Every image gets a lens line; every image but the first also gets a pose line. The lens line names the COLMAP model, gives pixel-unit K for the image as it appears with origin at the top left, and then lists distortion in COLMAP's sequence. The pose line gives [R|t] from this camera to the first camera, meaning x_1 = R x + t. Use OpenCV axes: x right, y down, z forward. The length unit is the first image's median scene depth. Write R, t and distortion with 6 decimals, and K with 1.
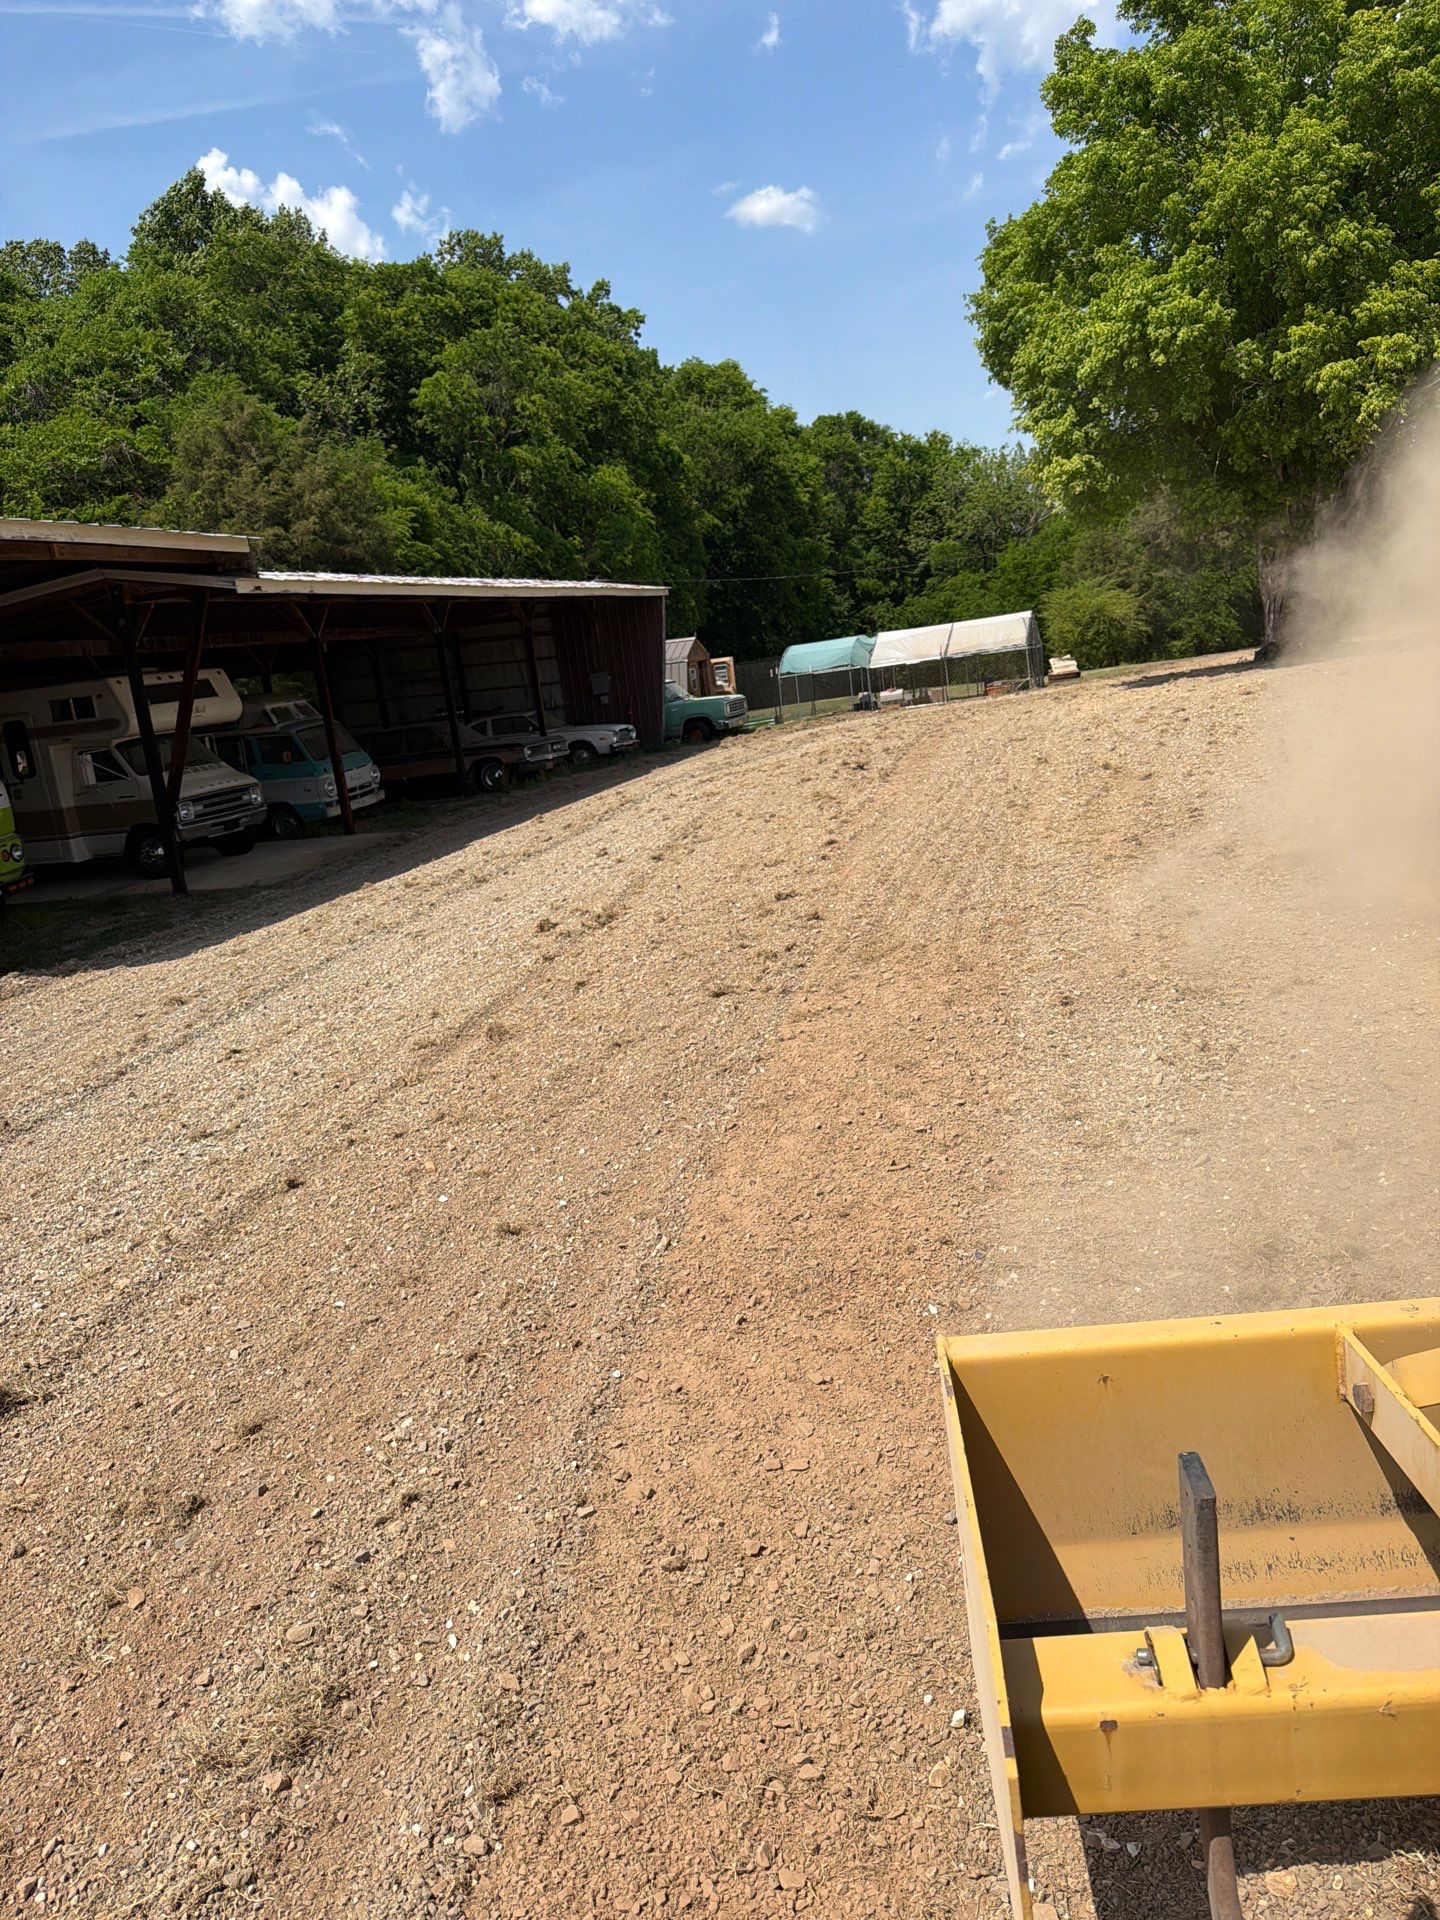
lens RADIAL K [[1422.8, 0, 716.6], [0, 1422.8, 1007.9], [0, 0, 1]] dist [0.014309, 0.001843]
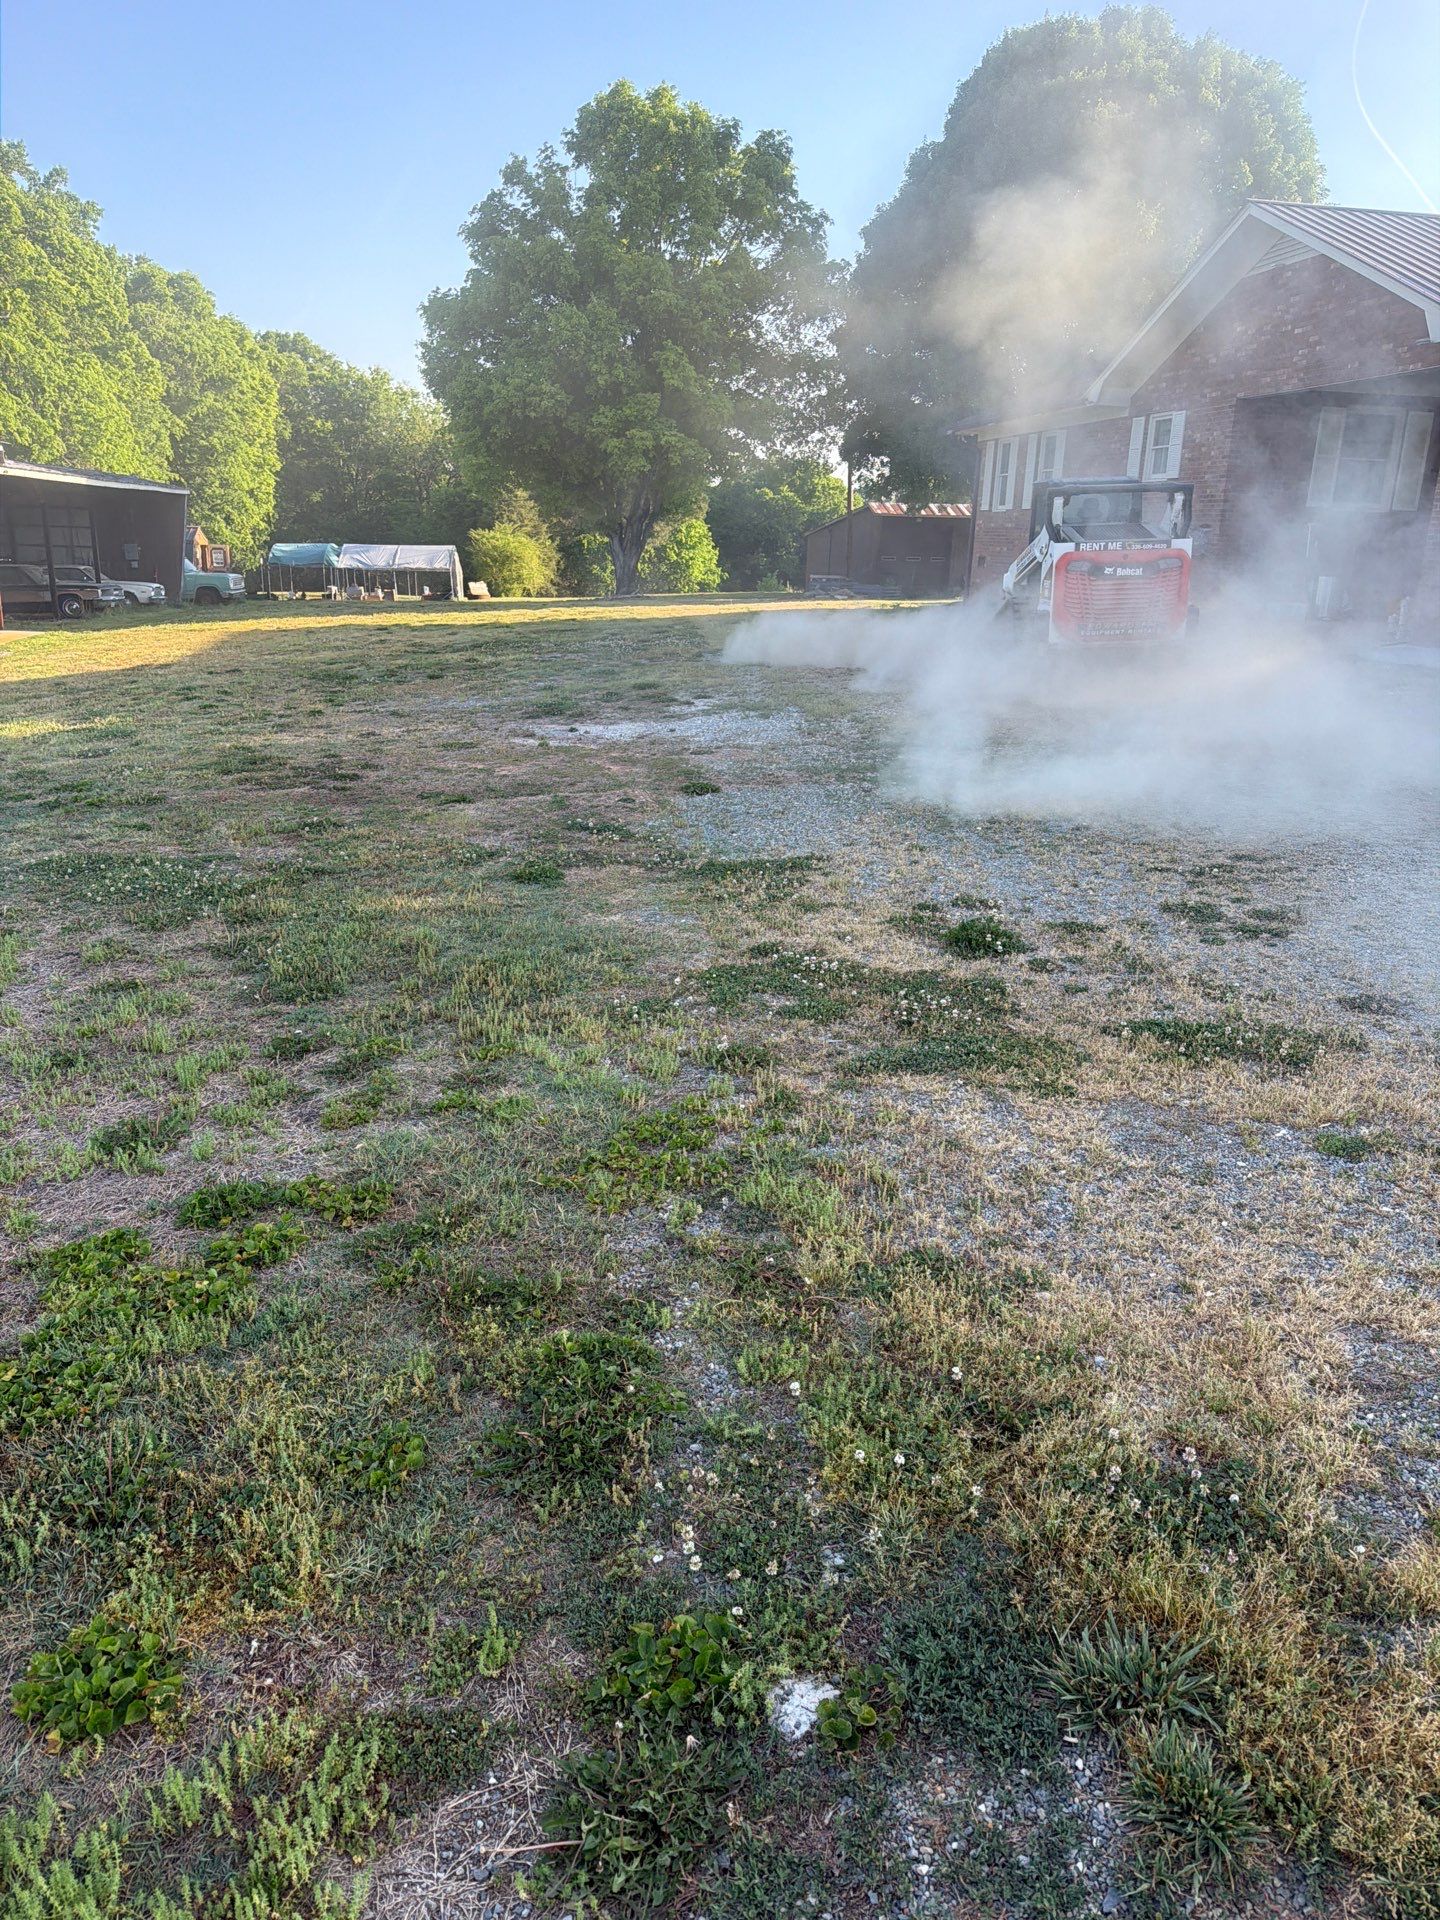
lens RADIAL K [[1398.9, 0, 748.6], [0, 1398.9, 958.6], [0, 0, 1]] dist [0.084605, -0.099479]
pose [[0.911316, 0.021280, 0.411157, -0.115997], [-0.028480, 0.999529, 0.011394, 0.150336], [-0.410721, -0.022093, 0.911493, -0.568065]]
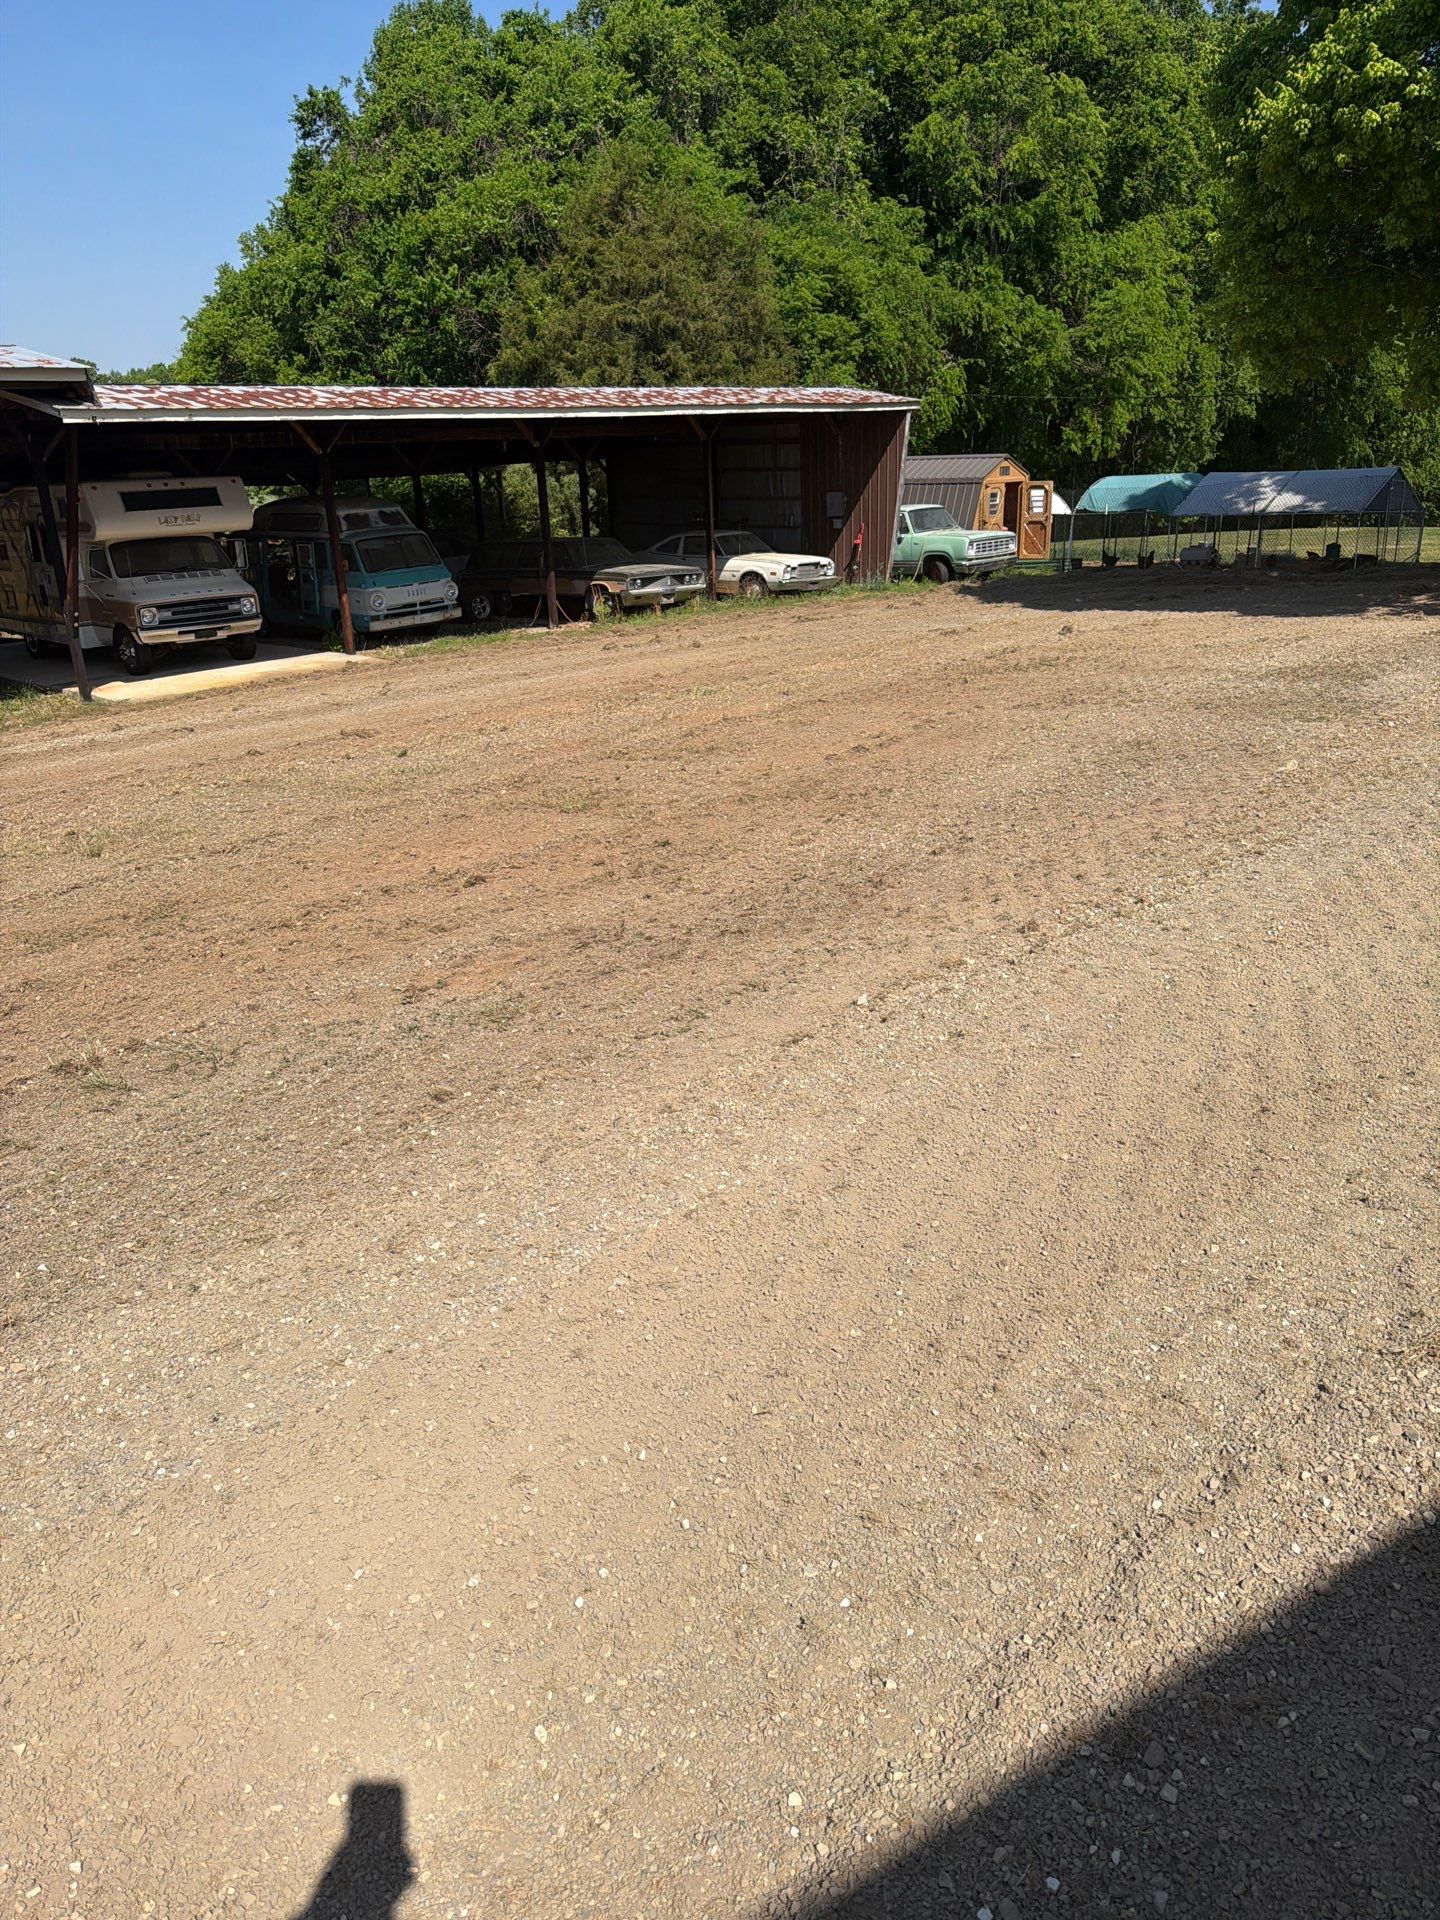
lens RADIAL K [[1400.6, 0, 675.8], [0, 1400.6, 982.6], [0, 0, 1]] dist [0.051380, -0.043646]
pose [[0.883751, 0.243754, -0.399460, 0.317316], [-0.182333, 0.965525, 0.185784, -0.096912], [0.430974, -0.091352, 0.897728, 0.134973]]
